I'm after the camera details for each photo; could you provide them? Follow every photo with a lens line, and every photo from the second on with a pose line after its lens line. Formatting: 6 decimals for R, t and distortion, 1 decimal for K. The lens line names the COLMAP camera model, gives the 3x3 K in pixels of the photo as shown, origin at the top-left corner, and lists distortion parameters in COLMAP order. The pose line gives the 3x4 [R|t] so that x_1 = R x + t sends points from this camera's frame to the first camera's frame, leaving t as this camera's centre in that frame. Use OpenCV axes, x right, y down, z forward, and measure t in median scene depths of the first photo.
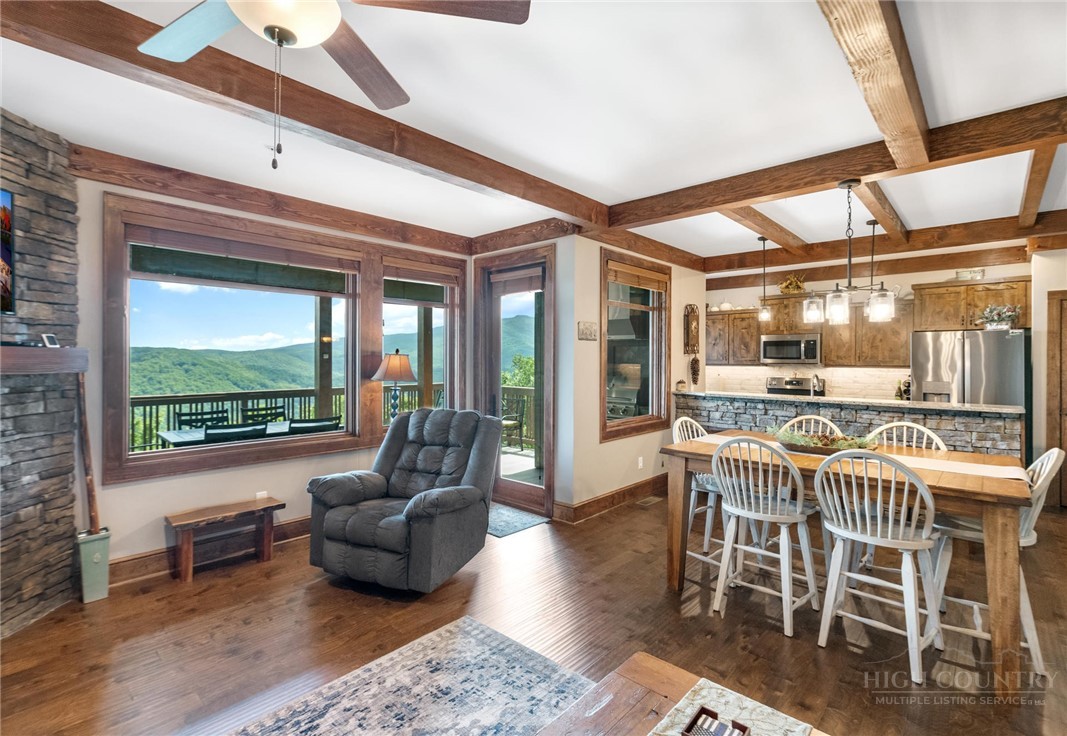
lens RADIAL K [[505.9, 0, 539.3], [0, 505.9, 355.0], [0, 0, 1]] dist [0.001156, 0.000107]
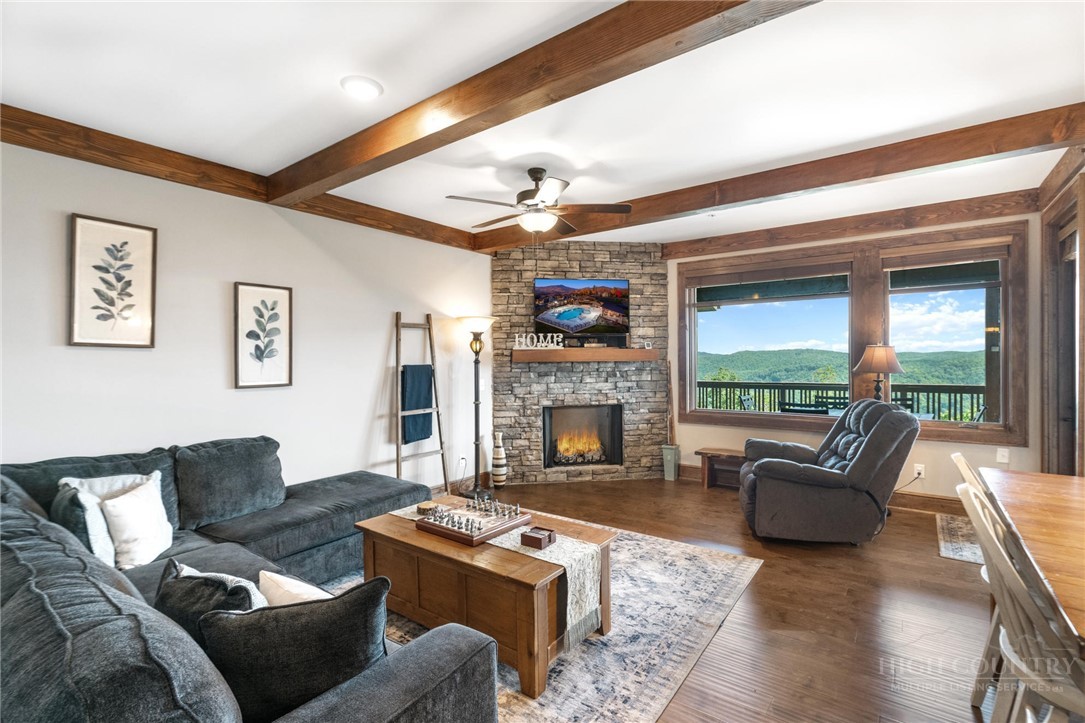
lens RADIAL K [[499.4, 0, 542.5], [0, 499.4, 361.5], [0, 0, 1]] dist [-0.001079, -0.000094]
pose [[0.099464, 0.001316, -0.995040, 0.712022], [0.016461, 0.999860, 0.002968, 0.016557], [0.994905, -0.016675, 0.099429, 0.254647]]
